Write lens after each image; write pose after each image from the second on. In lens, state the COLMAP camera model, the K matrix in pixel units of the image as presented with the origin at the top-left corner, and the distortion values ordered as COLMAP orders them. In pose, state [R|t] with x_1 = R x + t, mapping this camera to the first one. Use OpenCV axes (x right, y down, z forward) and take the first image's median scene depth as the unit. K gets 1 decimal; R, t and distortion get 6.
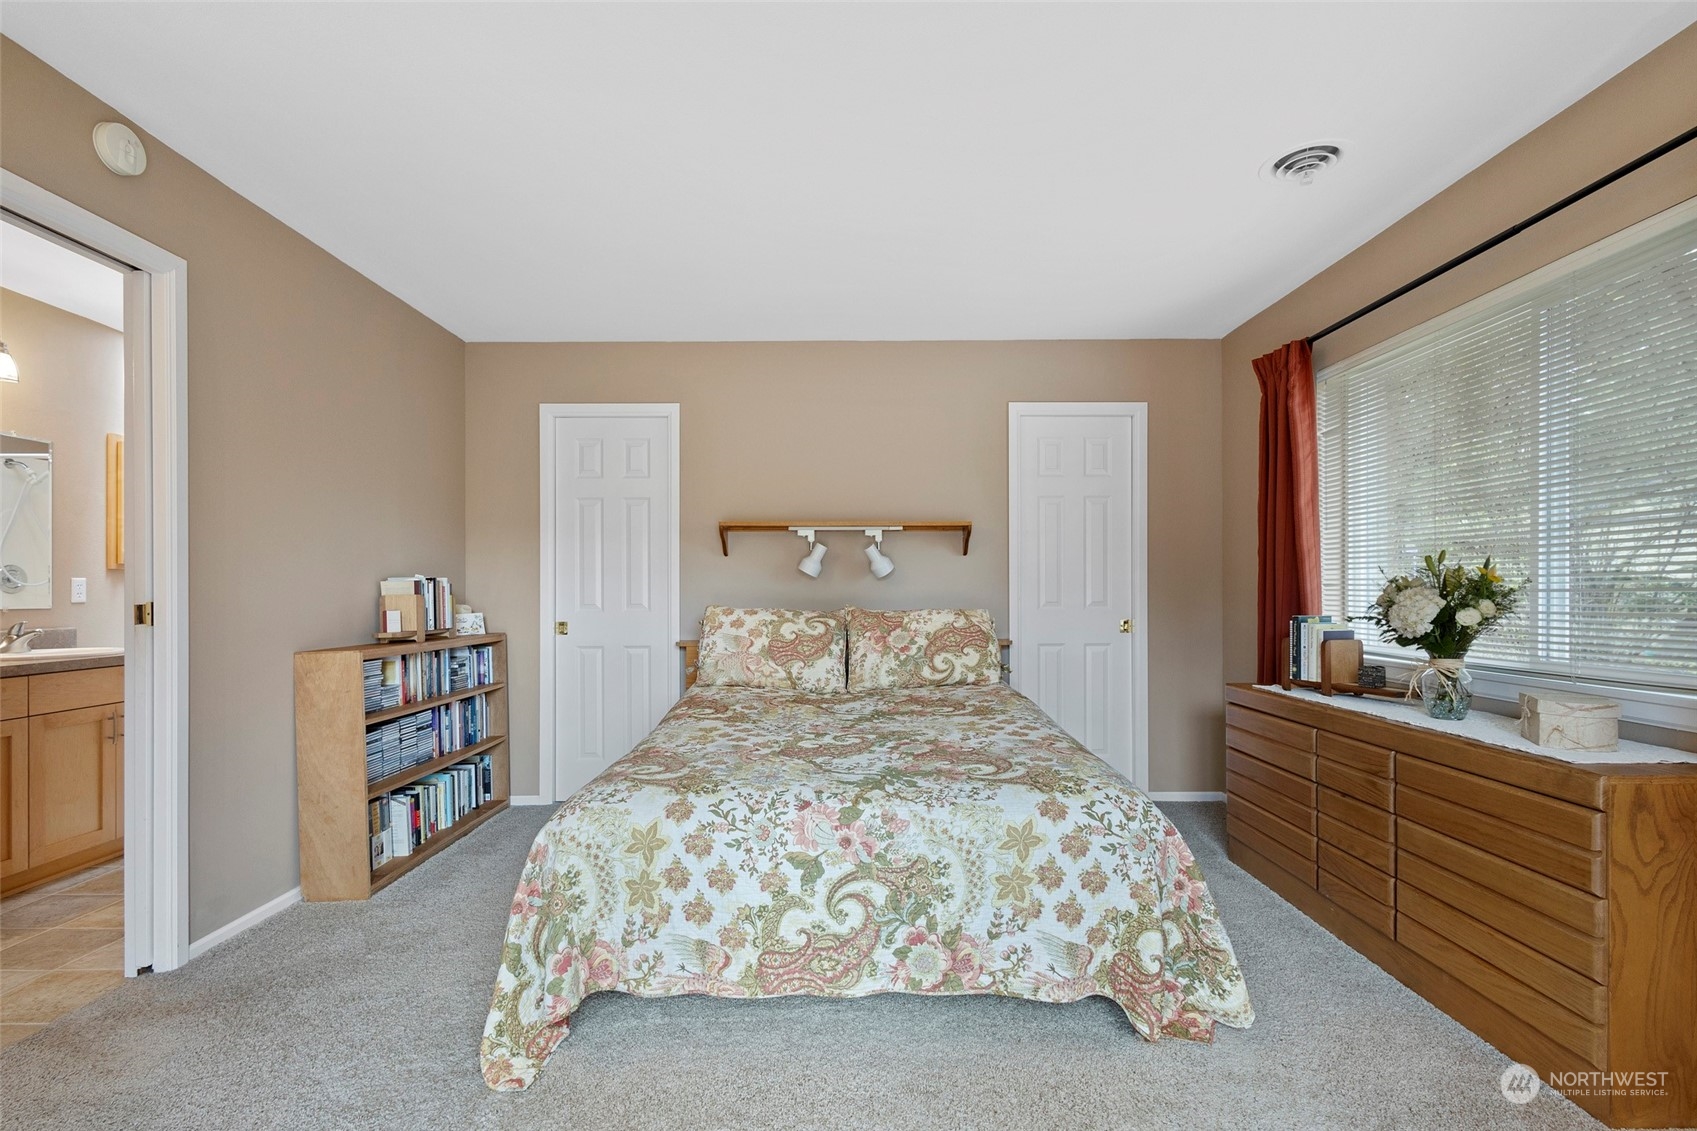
lens RADIAL K [[775.9, 0, 840.5], [0, 775.9, 574.8], [0, 0, 1]] dist [0.006148, 0.000056]
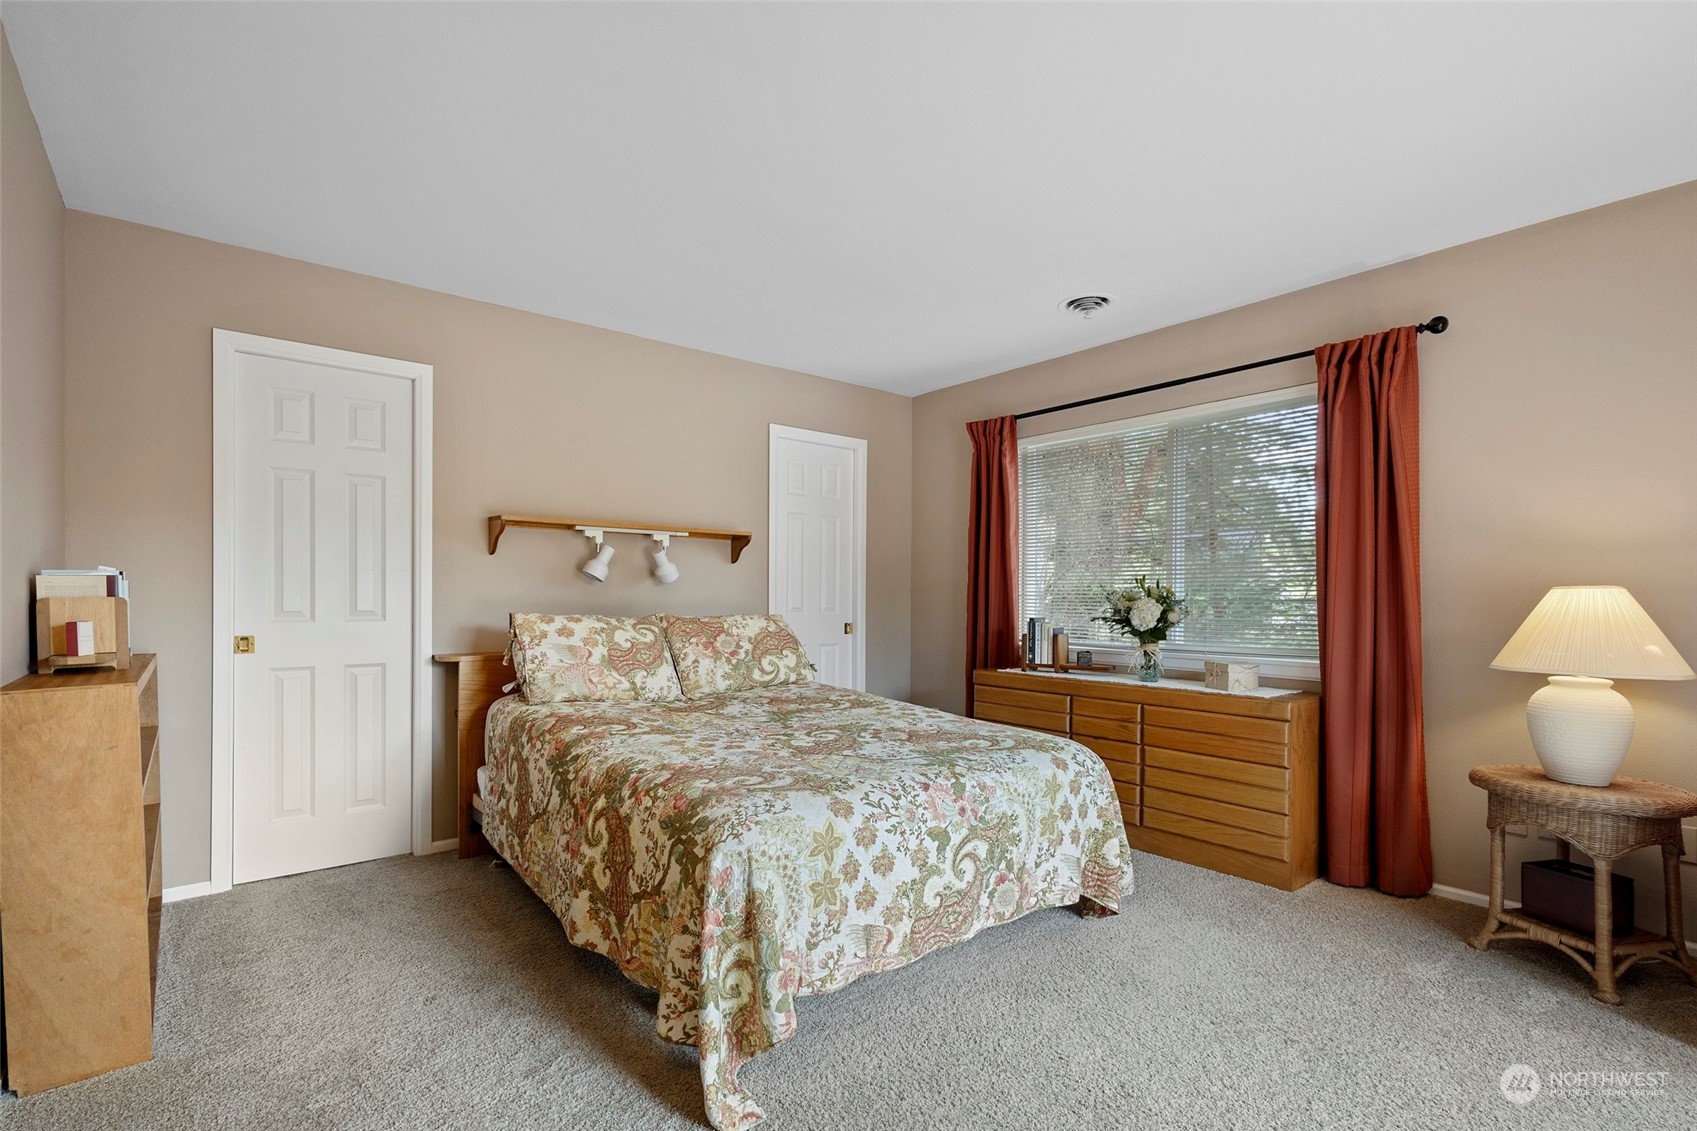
lens RADIAL K [[785.5, 0, 844.6], [0, 785.5, 581.3], [0, 0, 1]] dist [0.001408, 0.000873]
pose [[0.782949, 0.020424, 0.621751, -0.877523], [-0.021401, 0.999754, -0.005892, 0.005320], [-0.621718, -0.008694, 0.783193, 0.176822]]
